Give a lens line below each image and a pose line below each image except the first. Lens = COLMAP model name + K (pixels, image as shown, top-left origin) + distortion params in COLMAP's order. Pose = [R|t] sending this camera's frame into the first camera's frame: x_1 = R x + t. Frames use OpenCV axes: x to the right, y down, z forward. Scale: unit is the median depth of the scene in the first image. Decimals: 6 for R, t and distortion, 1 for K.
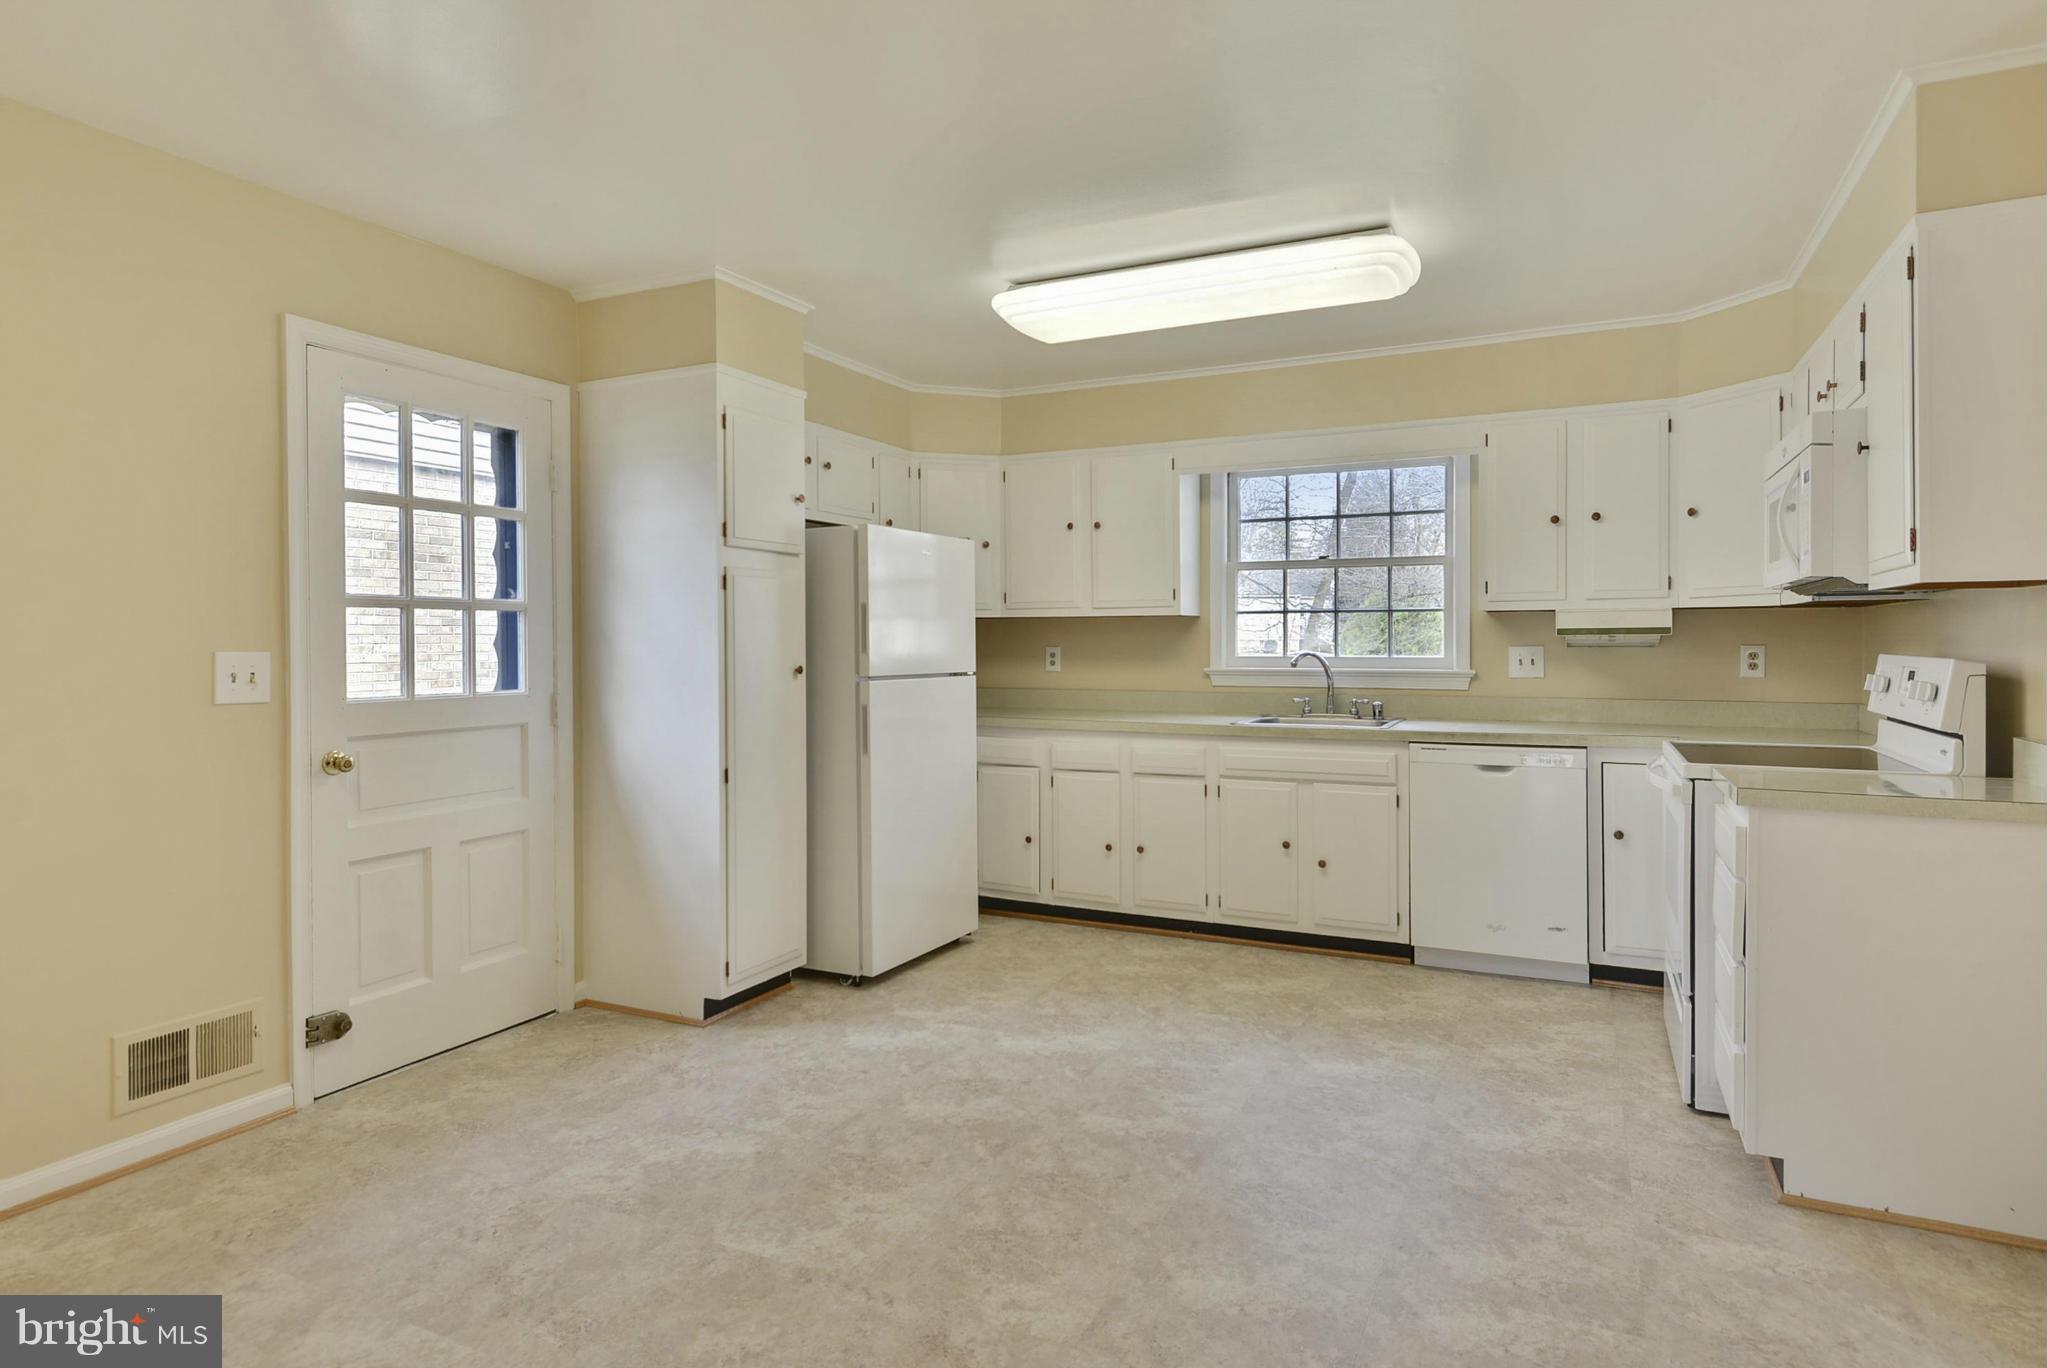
lens RADIAL K [[1078.1, 0, 1024.6], [0, 1078.1, 673.4], [0, 0, 1]] dist [0.017753, -0.020210]
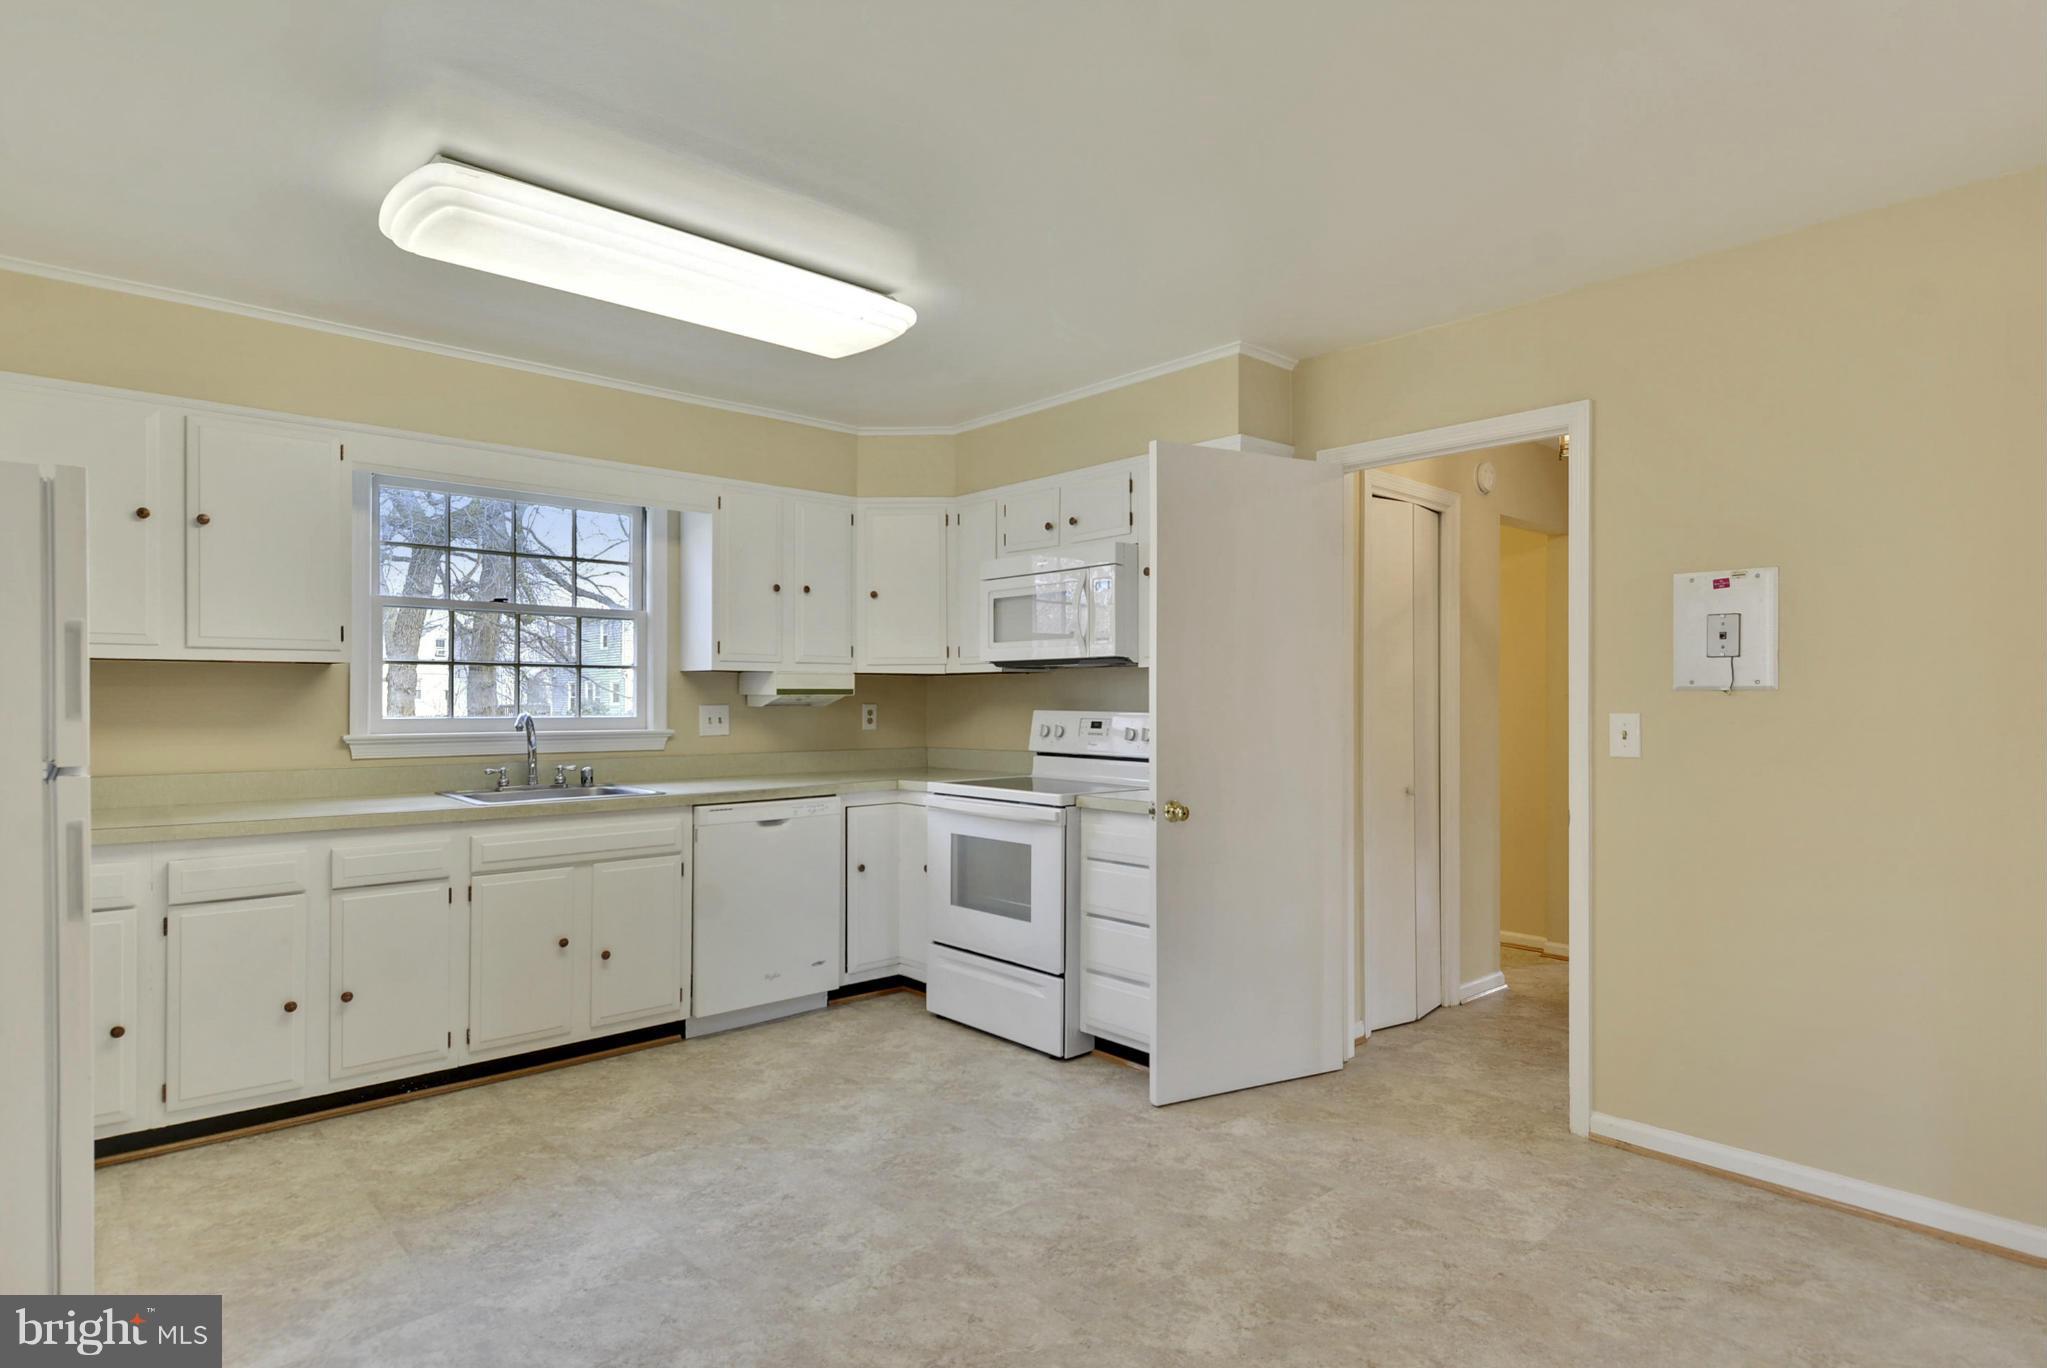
lens RADIAL K [[1063.8, 0, 1021.1], [0, 1063.8, 708.4], [0, 0, 1]] dist [0.017905, -0.020760]
pose [[0.401294, -0.005474, 0.915933, -0.404557], [0.025120, 0.999672, -0.005031, -0.010962], [-0.915605, 0.025027, 0.401299, 0.365313]]
